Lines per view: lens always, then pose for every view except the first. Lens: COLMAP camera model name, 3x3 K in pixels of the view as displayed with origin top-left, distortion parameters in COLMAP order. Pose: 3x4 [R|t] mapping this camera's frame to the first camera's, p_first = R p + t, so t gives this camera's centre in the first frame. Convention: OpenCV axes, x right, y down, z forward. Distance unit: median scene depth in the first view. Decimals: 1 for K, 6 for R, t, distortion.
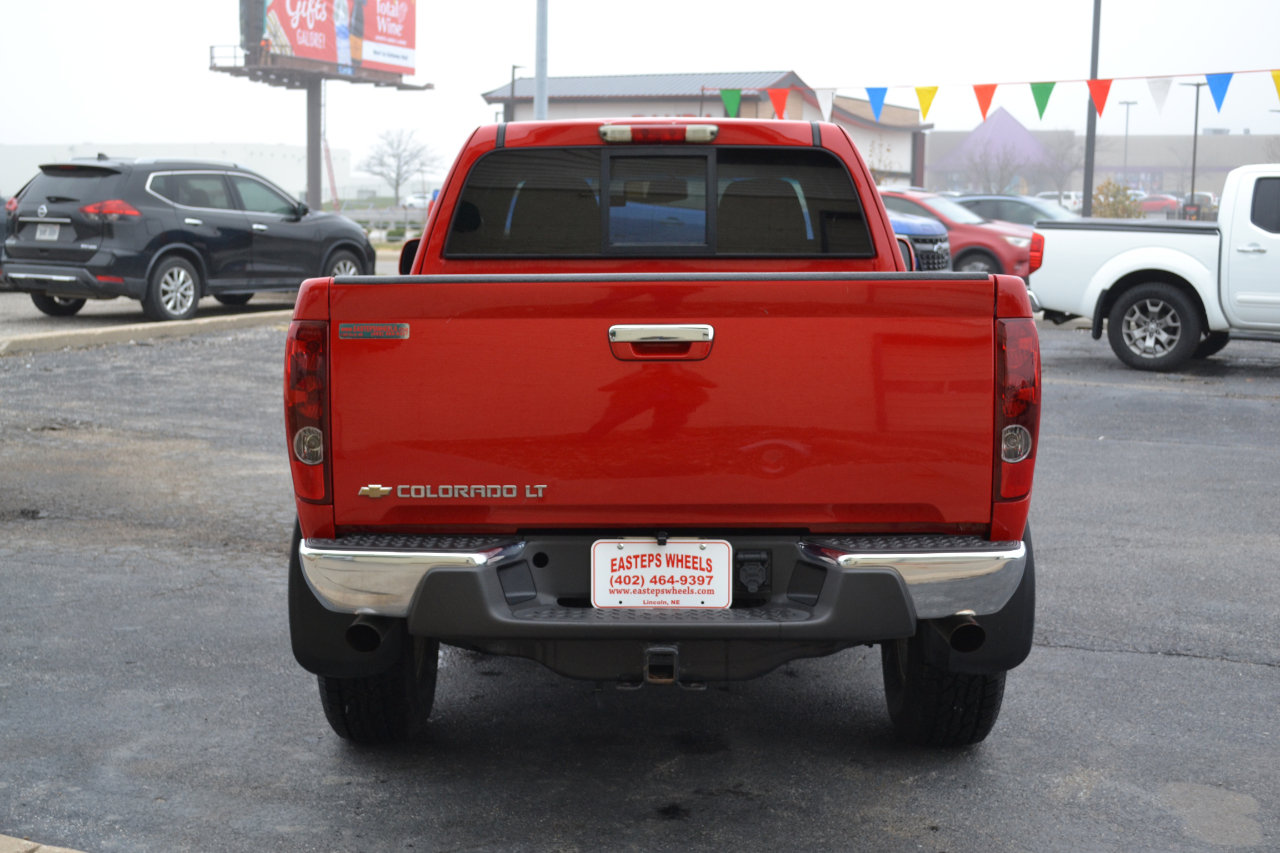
lens RADIAL K [[1732.7, 0, 566.1], [0, 1732.7, 426.0], [0, 0, 1]] dist [-0.001117, -0.021343]
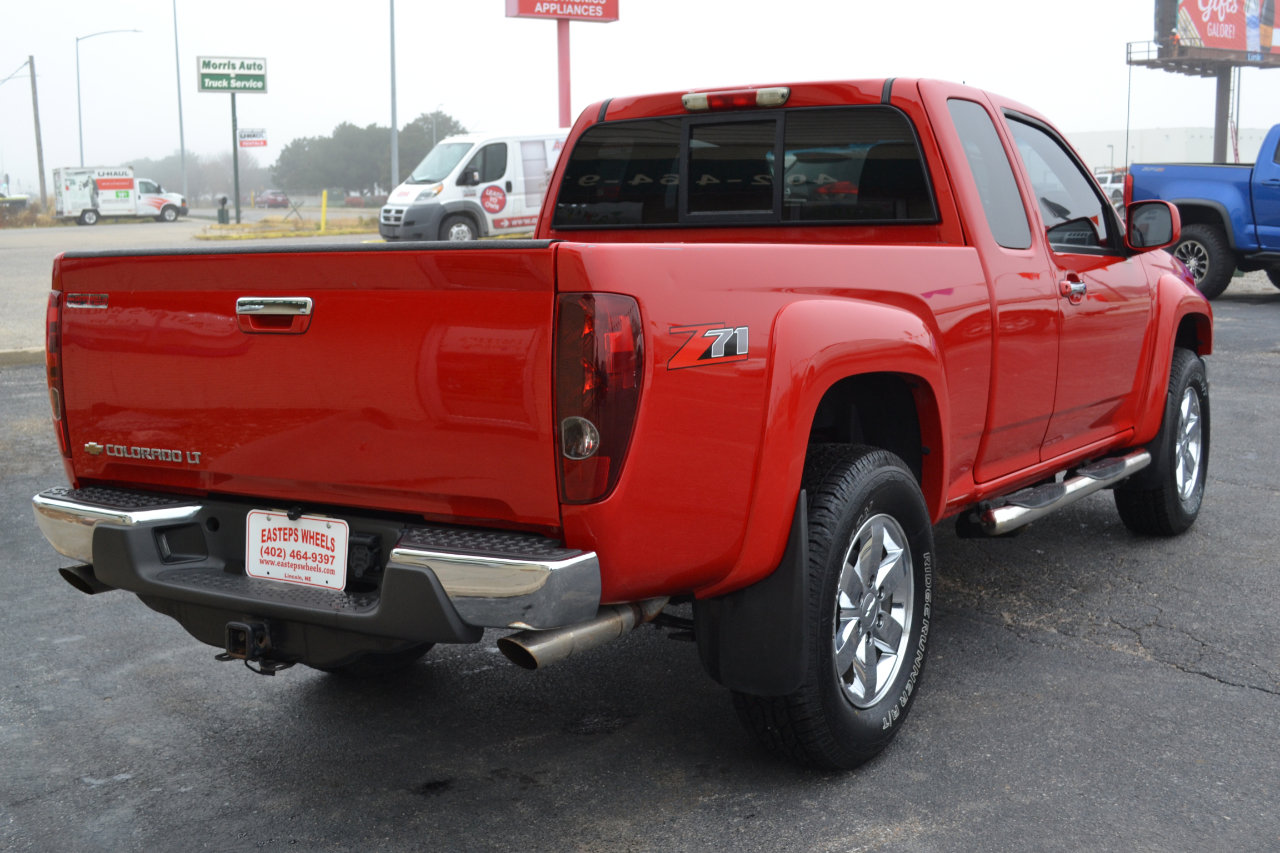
lens RADIAL K [[1467.0, 0, 640.0], [0, 1467.0, 426.5], [0, 0, 1]] dist [-0.022552, -0.044482]
pose [[0.865850, 0.052945, -0.497495, 0.528453], [-0.034907, 0.998354, 0.045496, -0.024396], [0.499085, -0.022027, 0.866273, 0.309999]]
